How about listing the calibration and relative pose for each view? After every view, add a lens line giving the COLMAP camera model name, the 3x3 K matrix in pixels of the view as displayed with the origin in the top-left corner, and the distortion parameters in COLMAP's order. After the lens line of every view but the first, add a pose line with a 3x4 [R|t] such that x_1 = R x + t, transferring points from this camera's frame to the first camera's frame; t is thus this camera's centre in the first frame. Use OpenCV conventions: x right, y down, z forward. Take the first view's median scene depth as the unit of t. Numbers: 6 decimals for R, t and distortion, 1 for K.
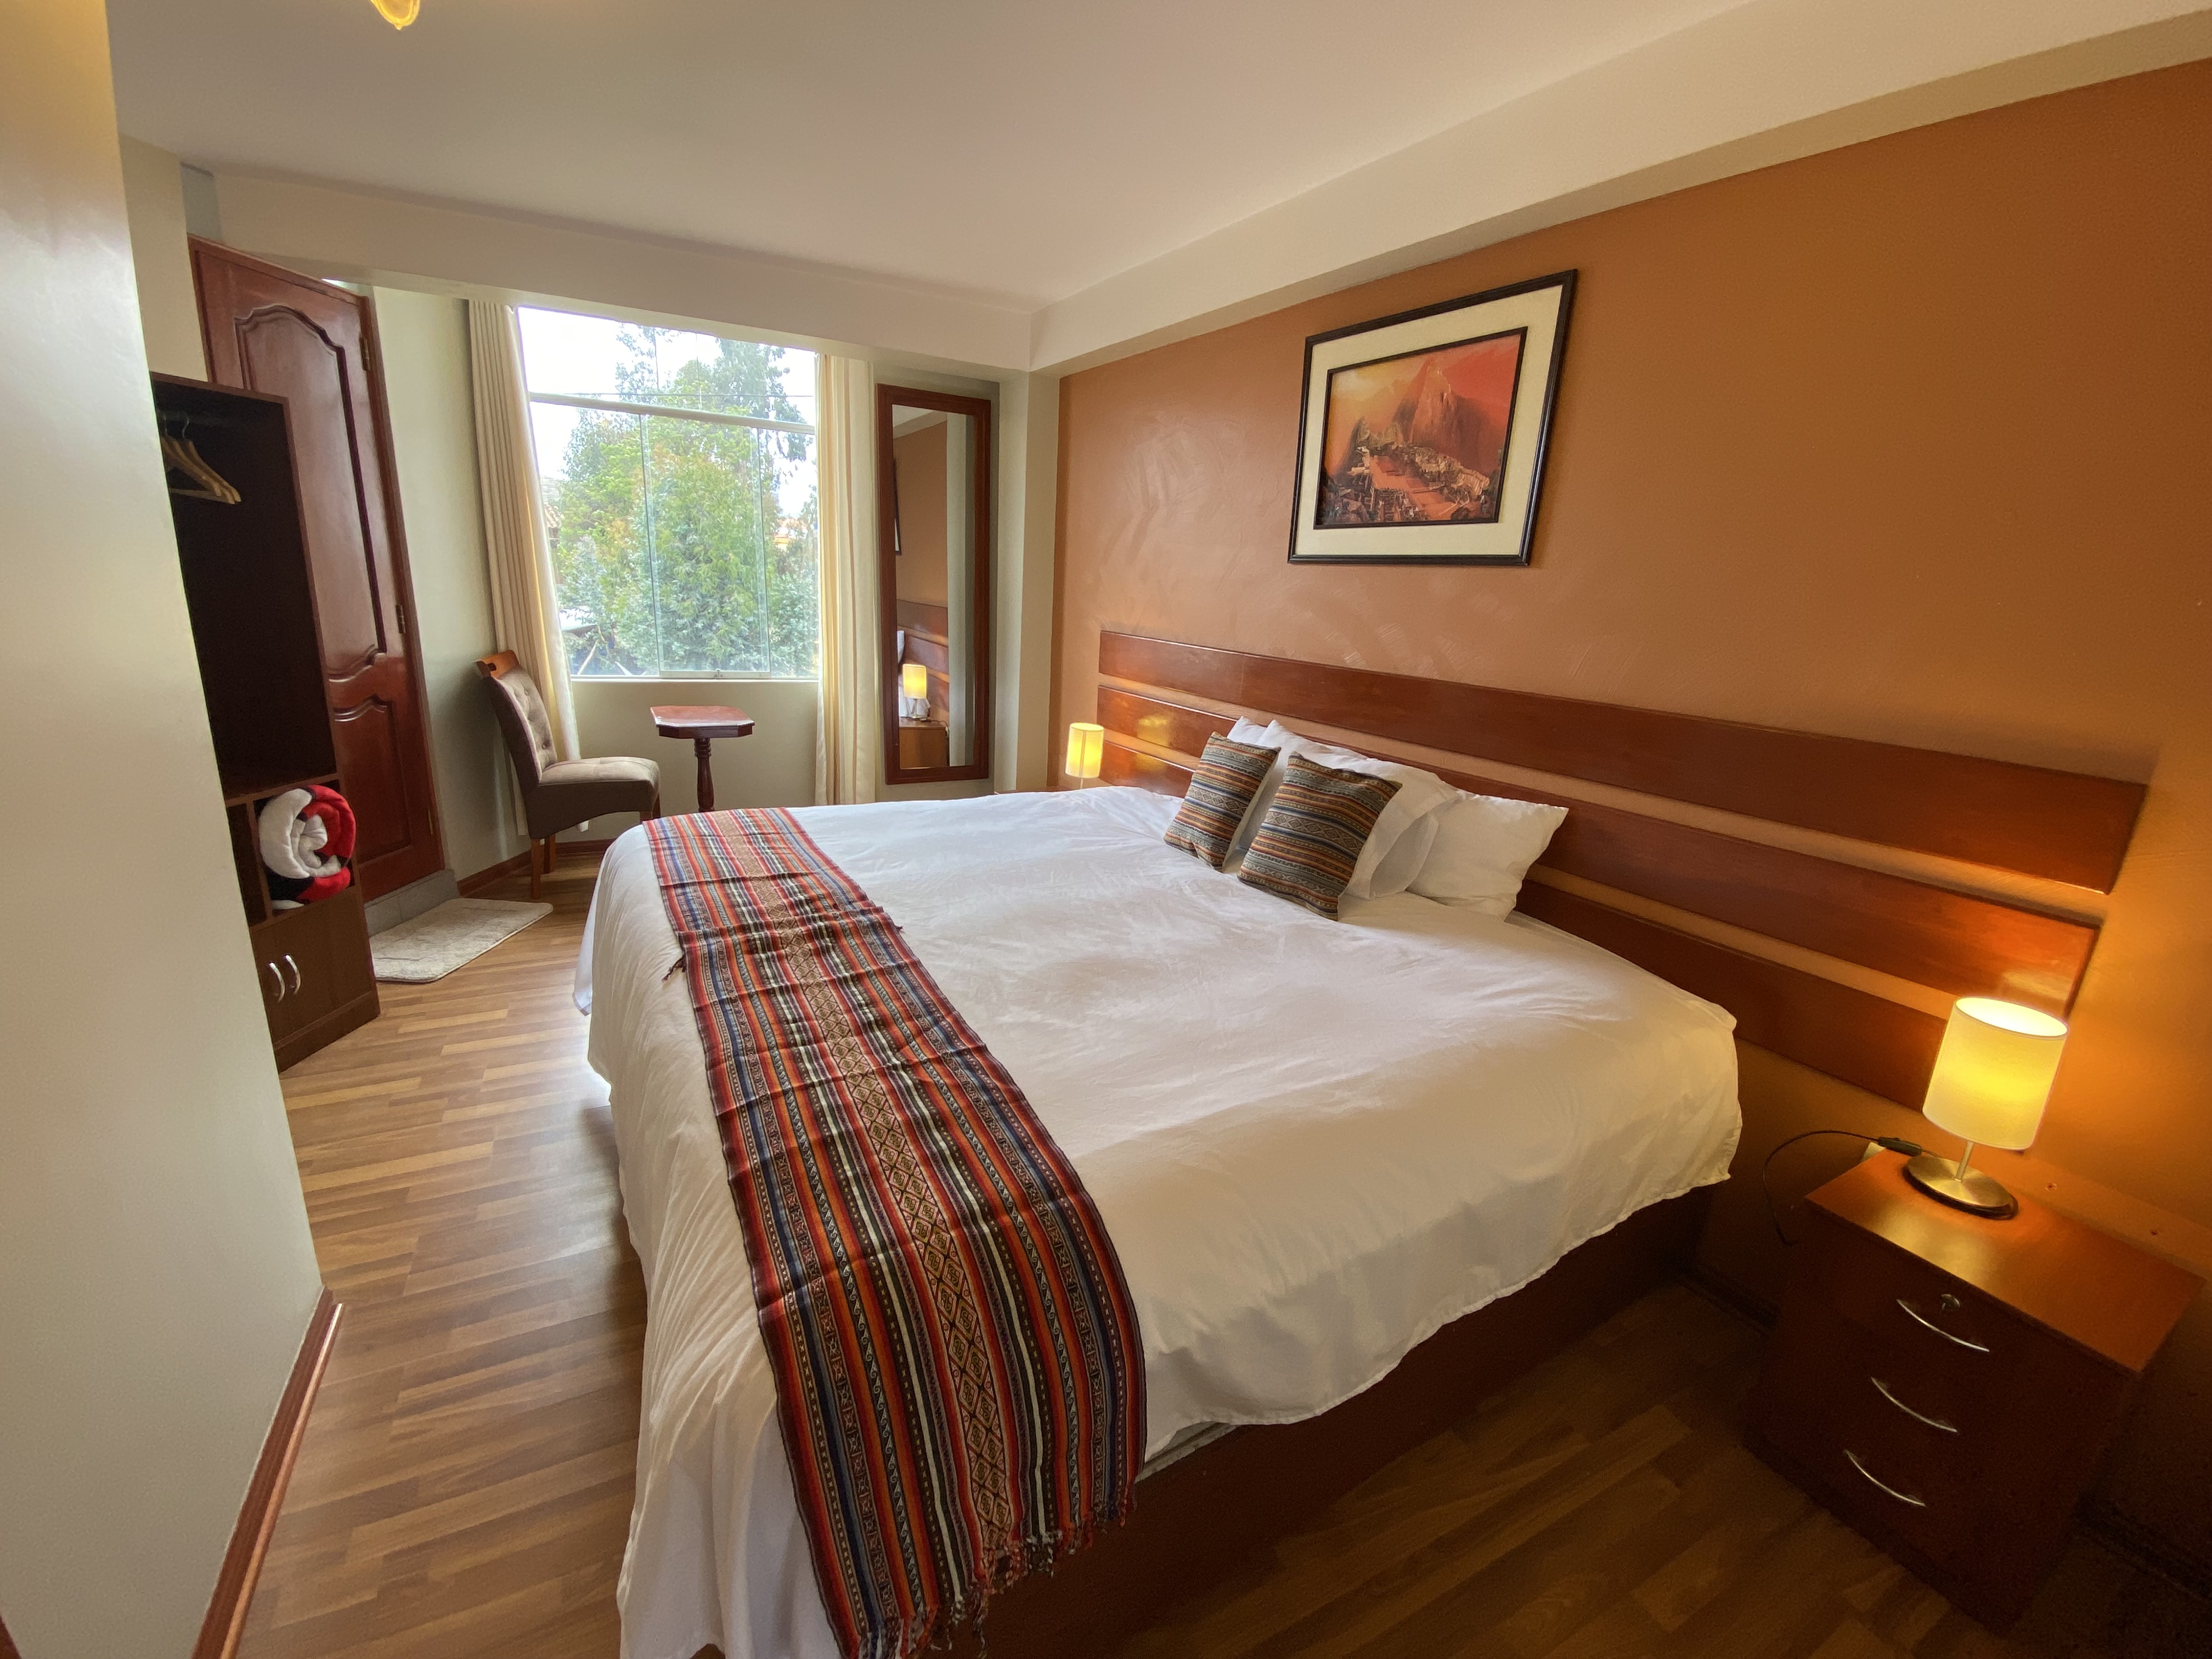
lens RADIAL K [[905.6, 0, 1090.1], [0, 905.6, 821.3], [0, 0, 1]] dist [0.013271, -0.015707]
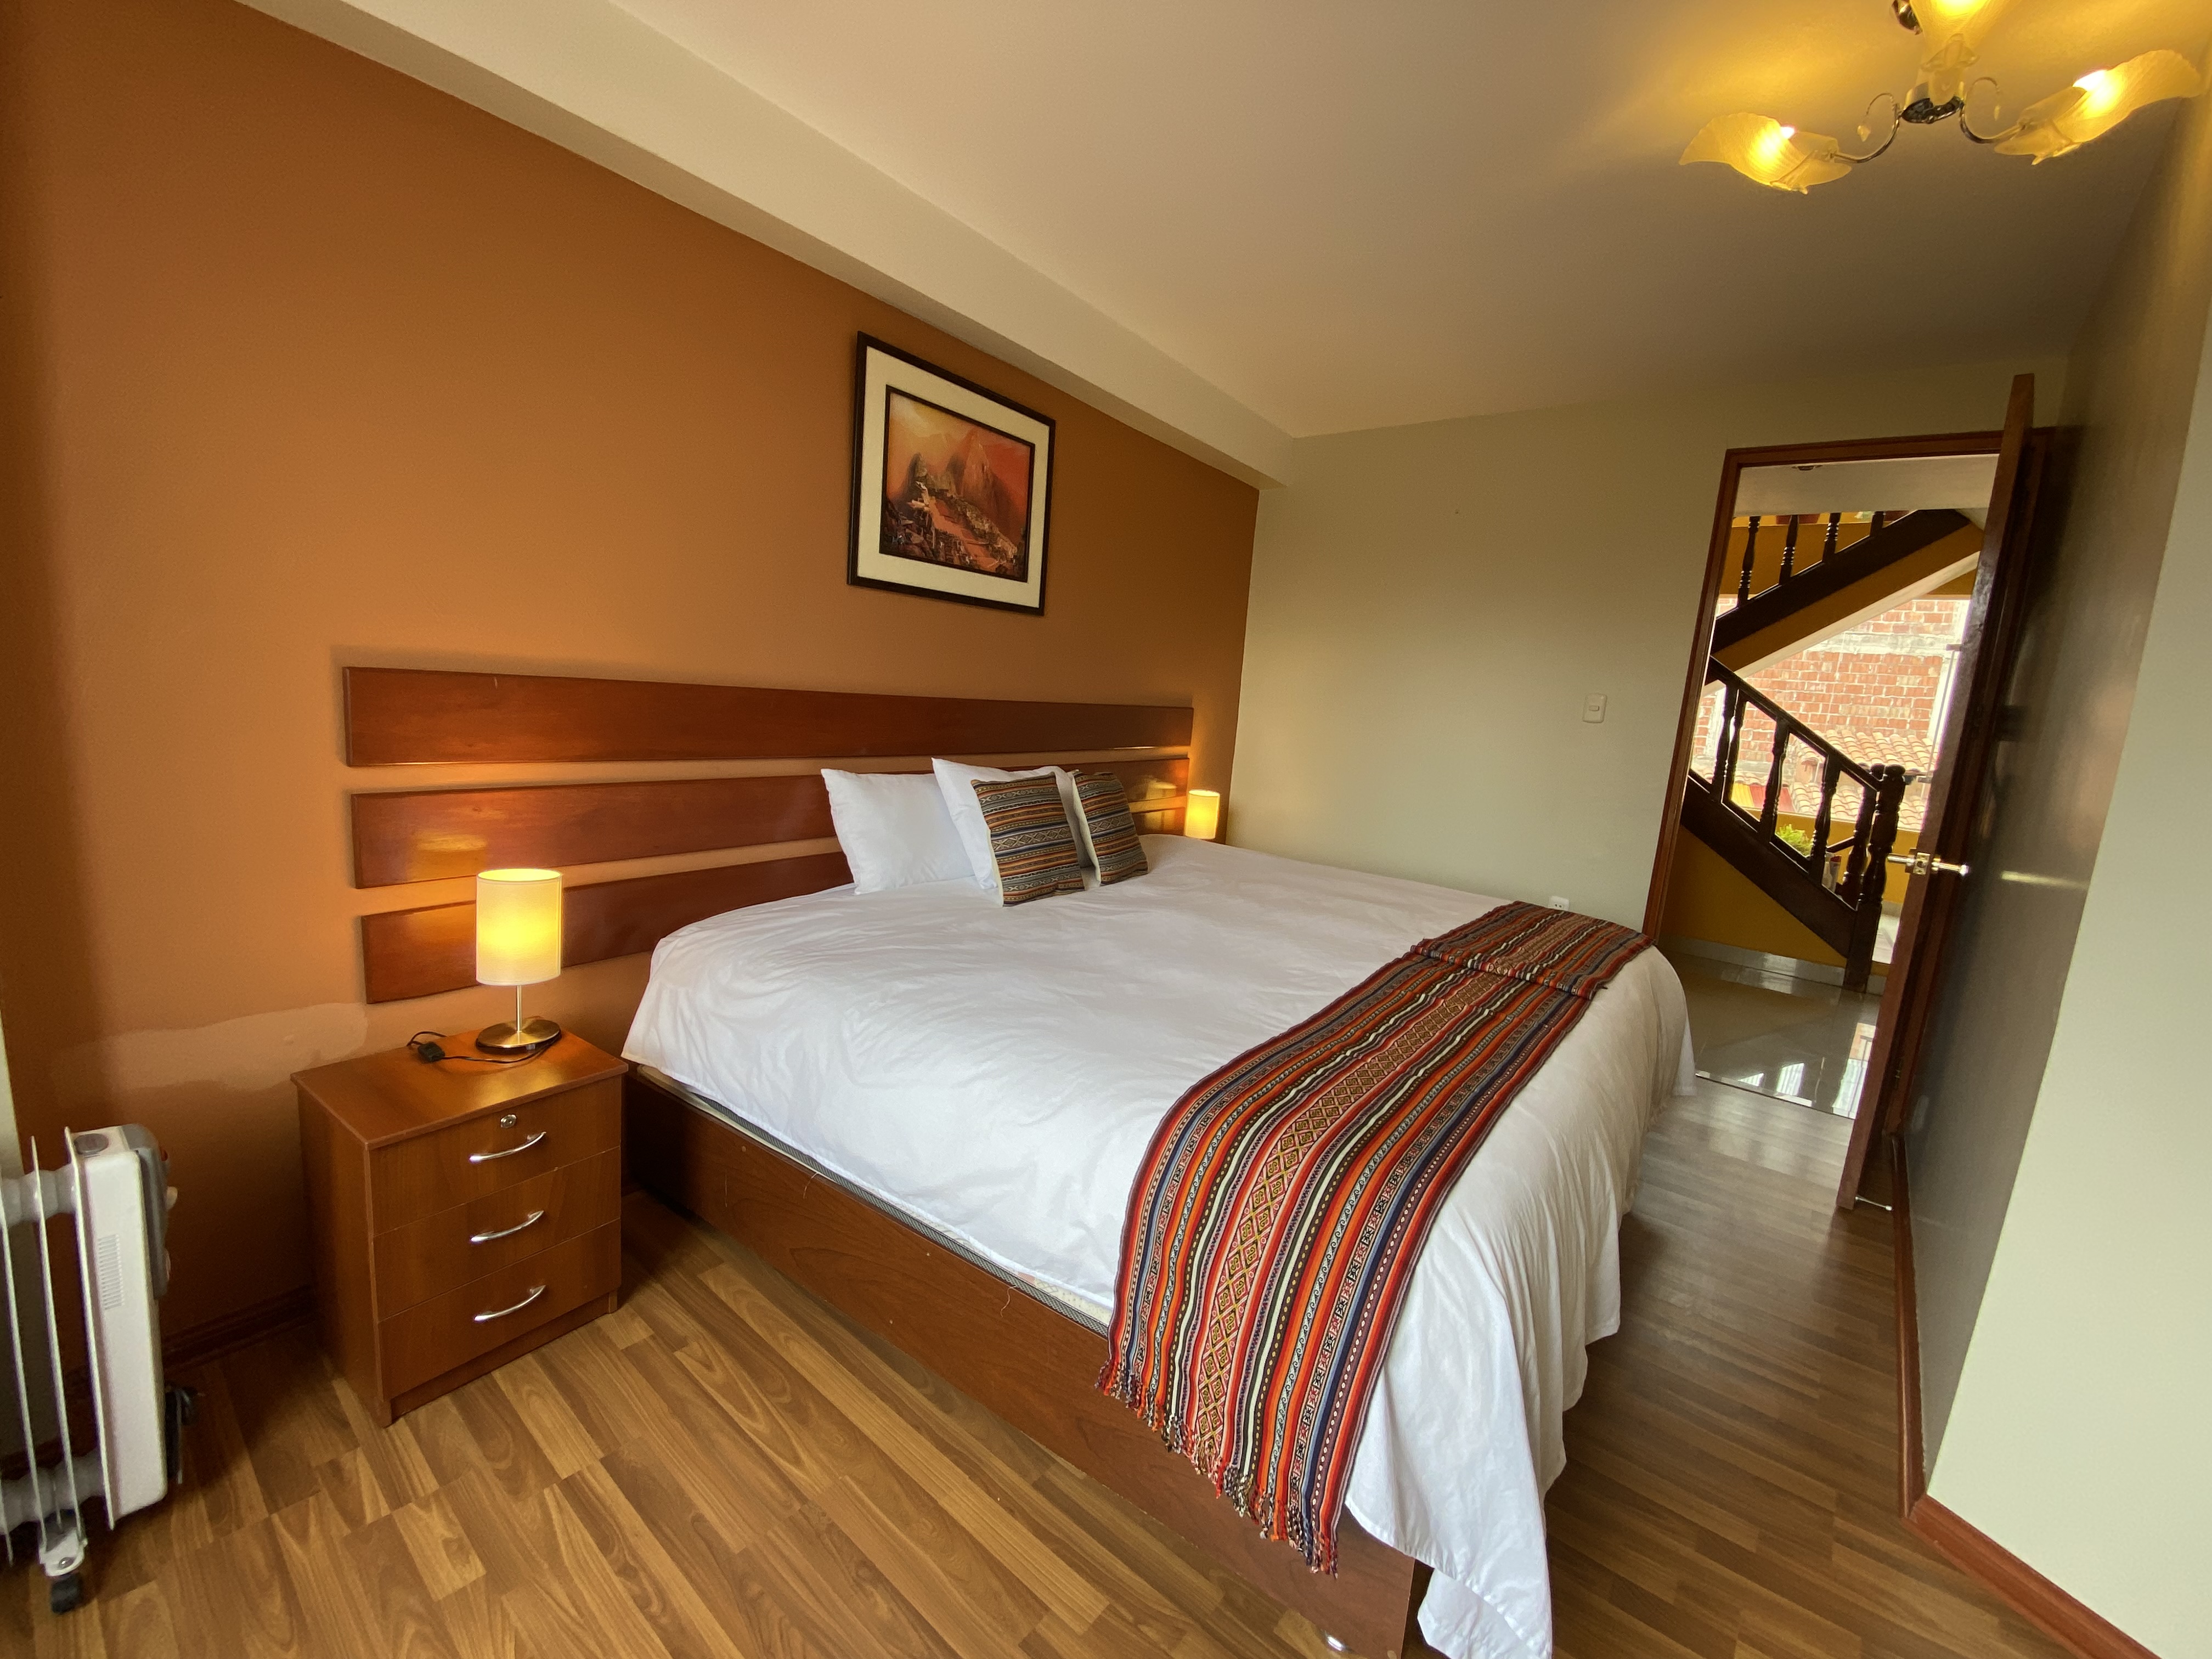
lens RADIAL K [[905.6, 0, 1106.3], [0, 905.6, 833.5], [0, 0, 1]] dist [0.013271, -0.015707]
pose [[-0.392217, -0.259290, 0.882573, -0.814308], [0.115207, 0.938050, 0.326787, -0.363654], [-0.912630, 0.229850, -0.338047, 1.287894]]
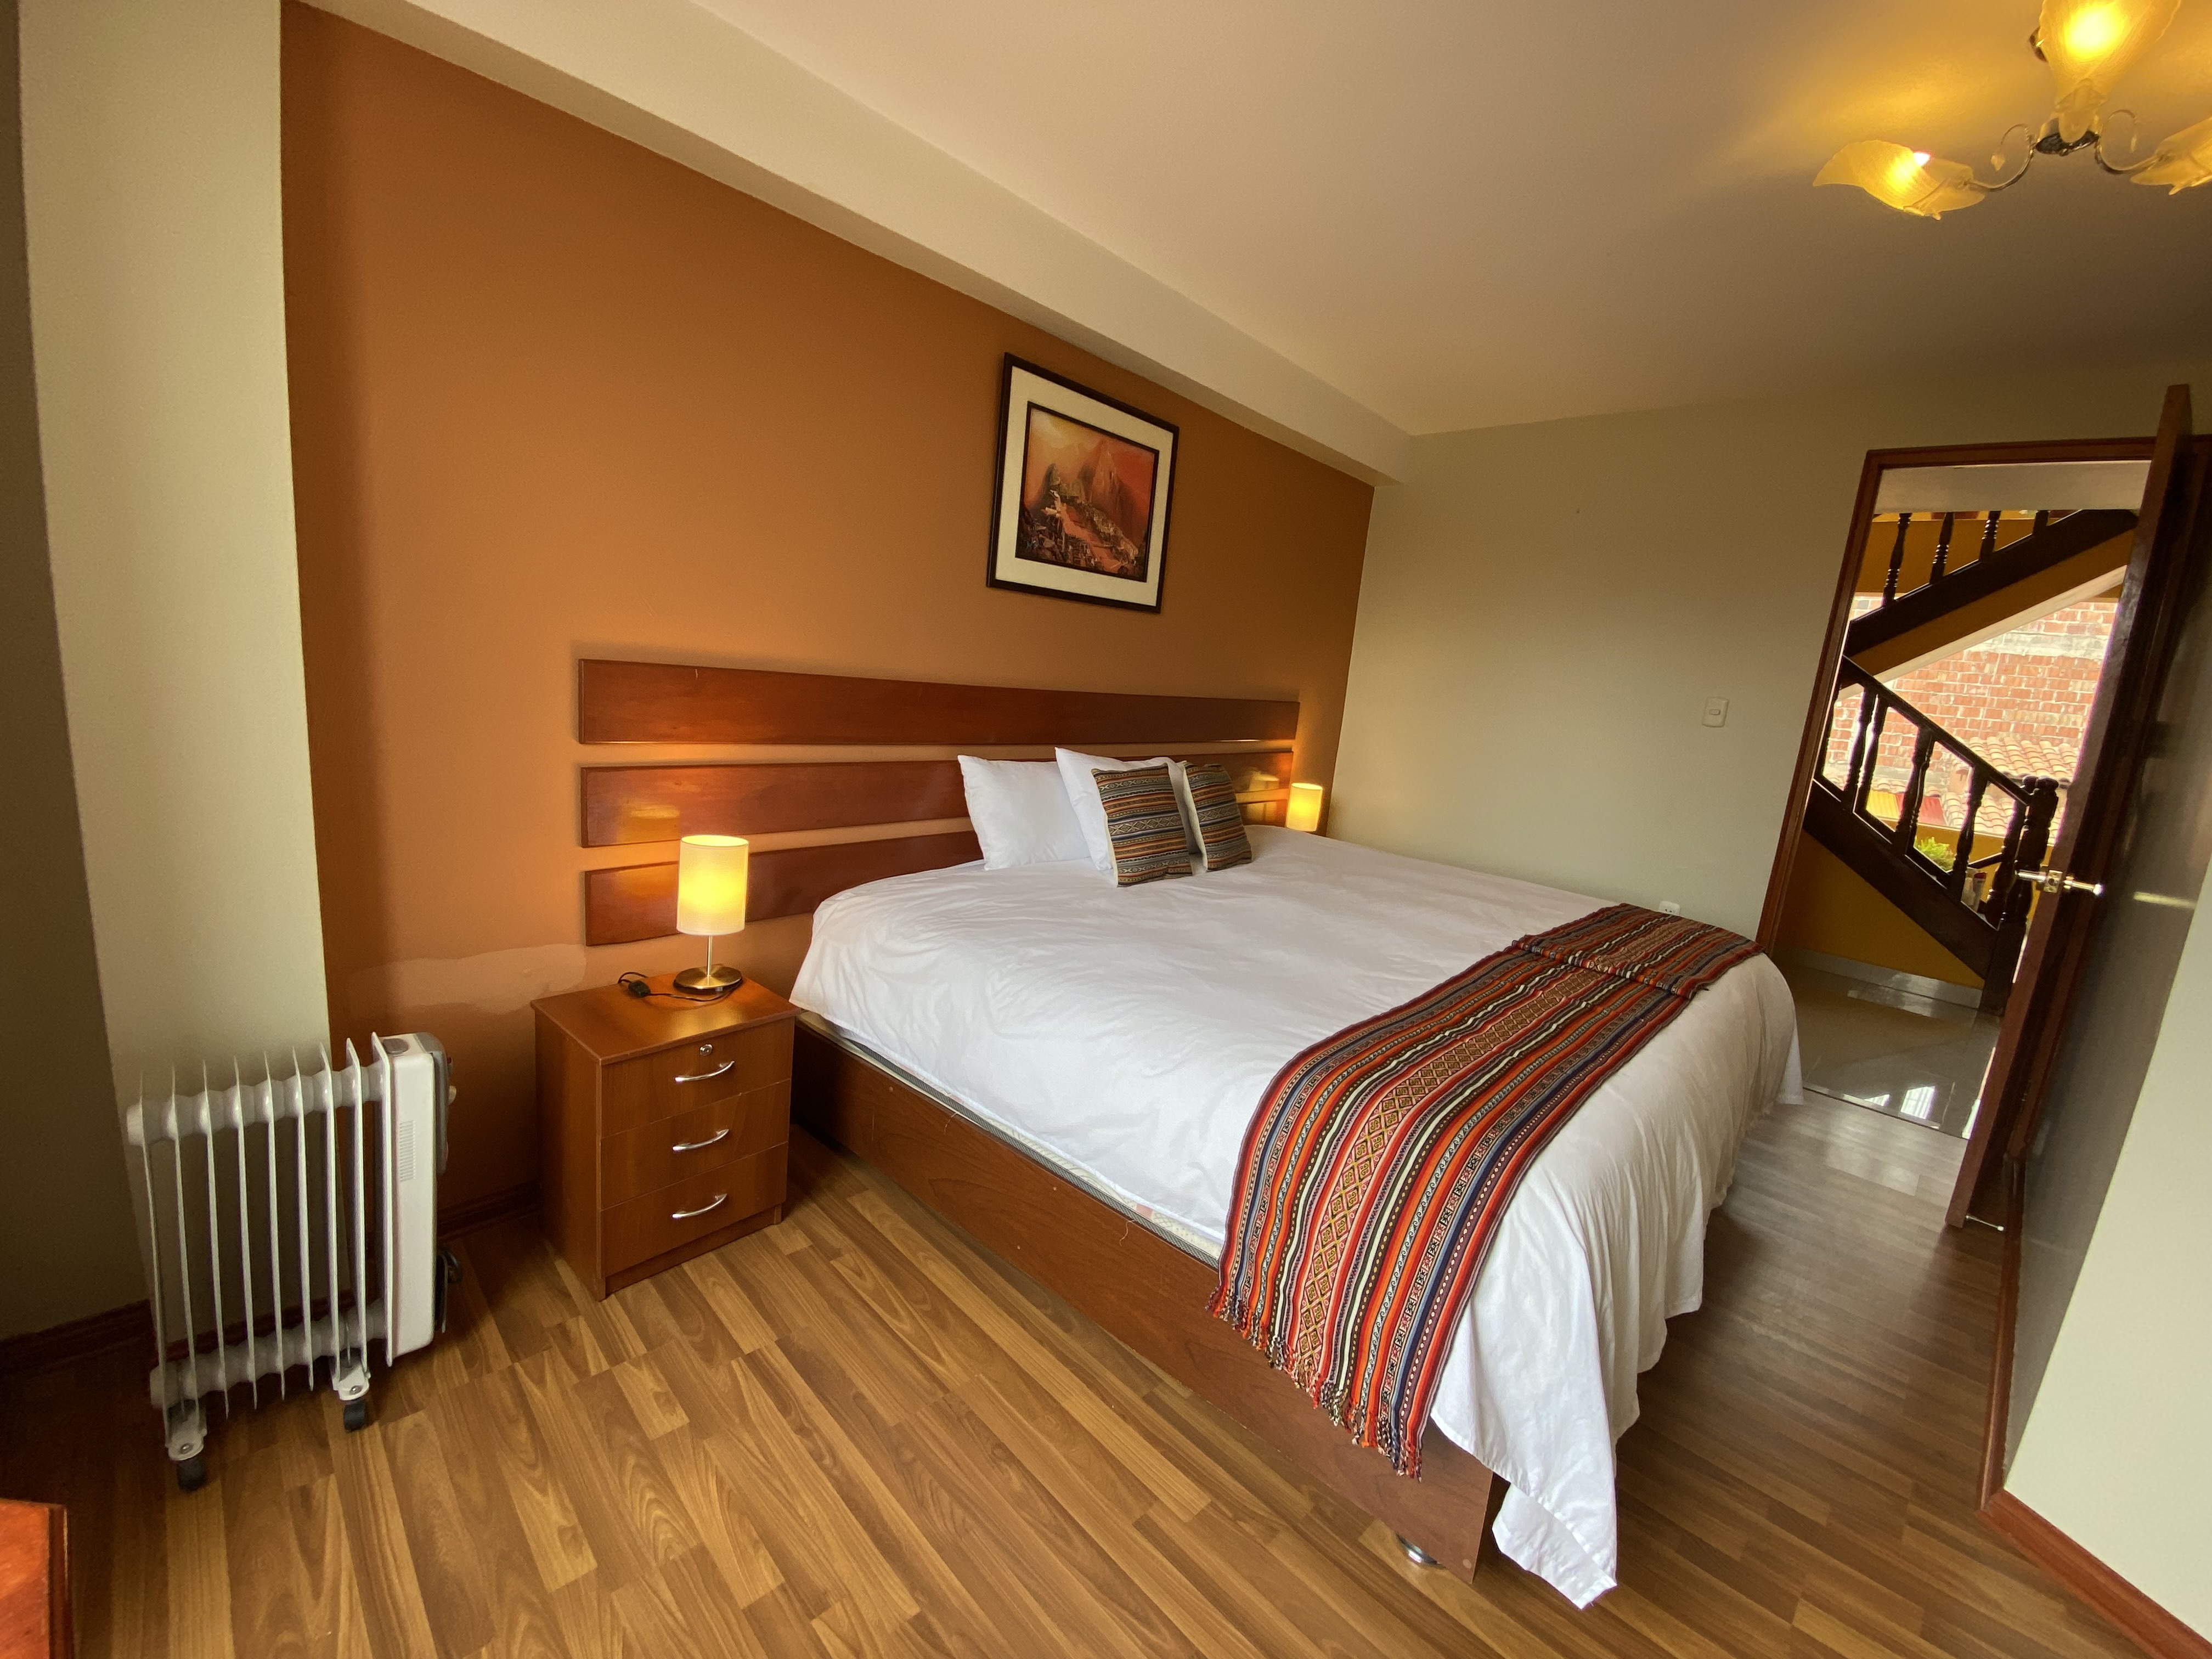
lens RADIAL K [[905.6, 0, 1104.1], [0, 905.6, 830.6], [0, 0, 1]] dist [0.013271, -0.015707]
pose [[-0.290414, -0.280942, 0.914730, -0.868784], [0.116570, 0.938423, 0.325228, -0.389218], [-0.949774, 0.201081, -0.239782, 1.332649]]
